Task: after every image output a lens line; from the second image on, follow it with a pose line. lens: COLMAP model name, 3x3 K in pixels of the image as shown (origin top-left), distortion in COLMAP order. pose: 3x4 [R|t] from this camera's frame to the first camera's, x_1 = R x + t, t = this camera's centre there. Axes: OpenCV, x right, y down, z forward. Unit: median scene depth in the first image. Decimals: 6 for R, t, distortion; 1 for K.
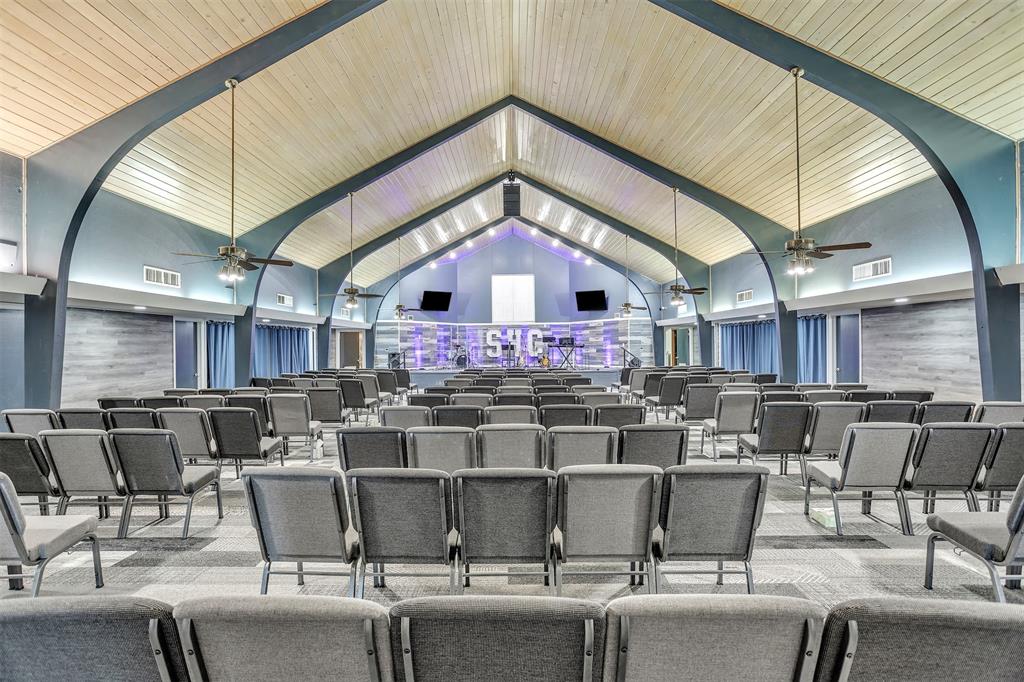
lens RADIAL K [[500.6, 0, 505.3], [0, 500.6, 345.6], [0, 0, 1]] dist [-0.041203, 0.025537]
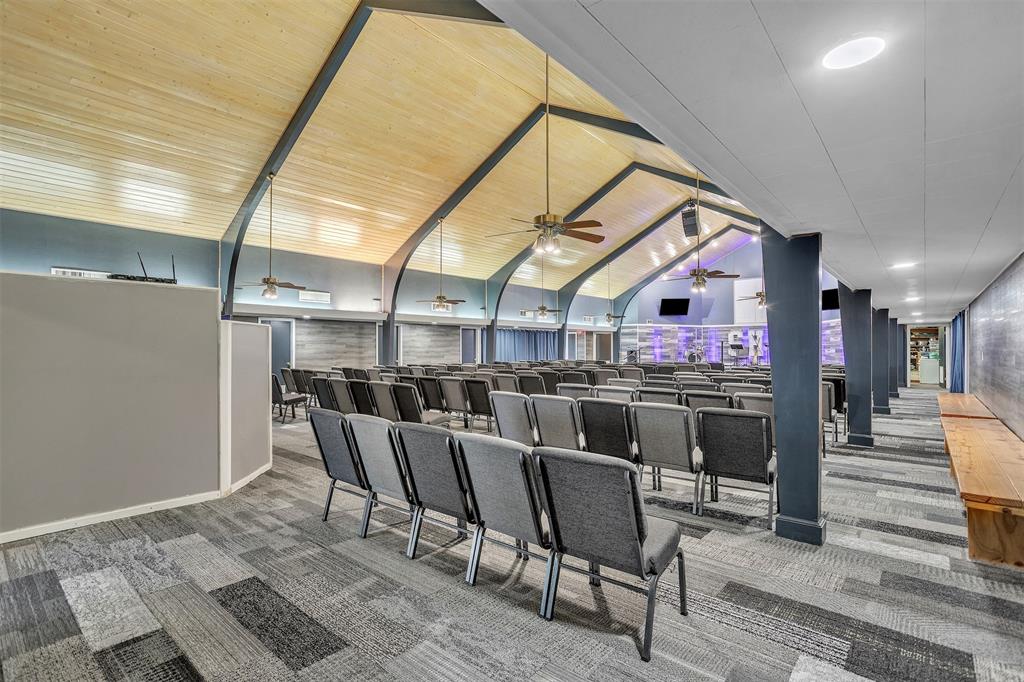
lens RADIAL K [[500.6, 0, 505.3], [0, 500.6, 345.6], [0, 0, 1]] dist [-0.041203, 0.025537]
pose [[0.756999, 0.005335, -0.653395, 0.331779], [-0.008176, 0.999966, -0.001308, 0.006519], [0.653365, 0.006332, 0.757016, -0.144384]]
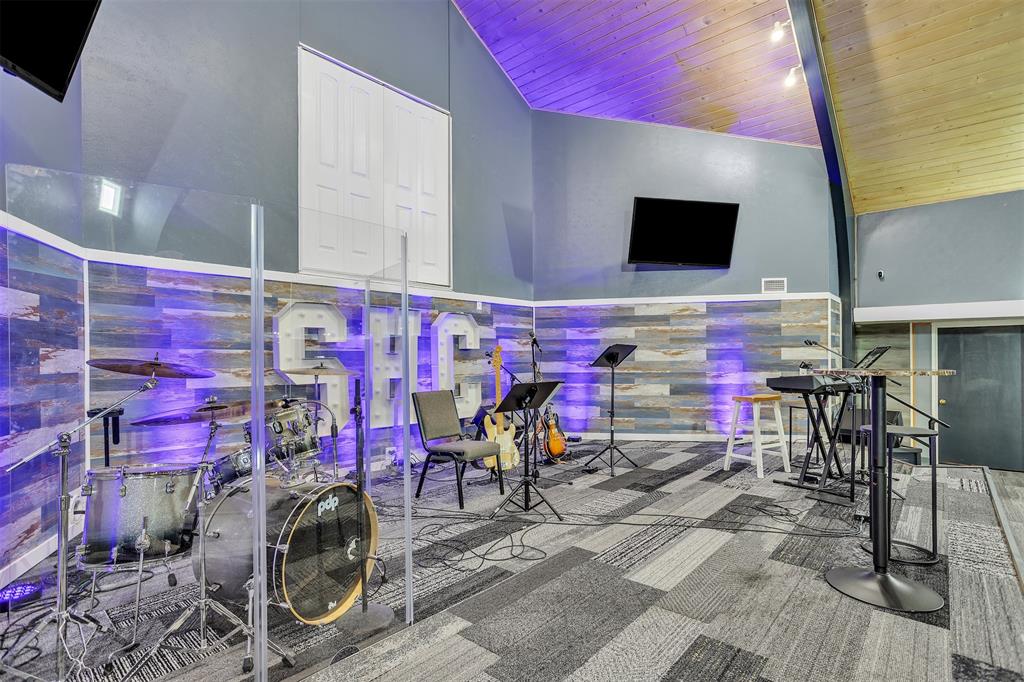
lens RADIAL K [[500.6, 0, 505.3], [0, 500.6, 345.6], [0, 0, 1]] dist [-0.041203, 0.025537]
pose [[0.651274, 0.017073, 0.758650, -0.137718], [0.001469, 0.999717, -0.023759, -0.011774], [-0.758841, 0.016588, 0.651065, 0.892606]]
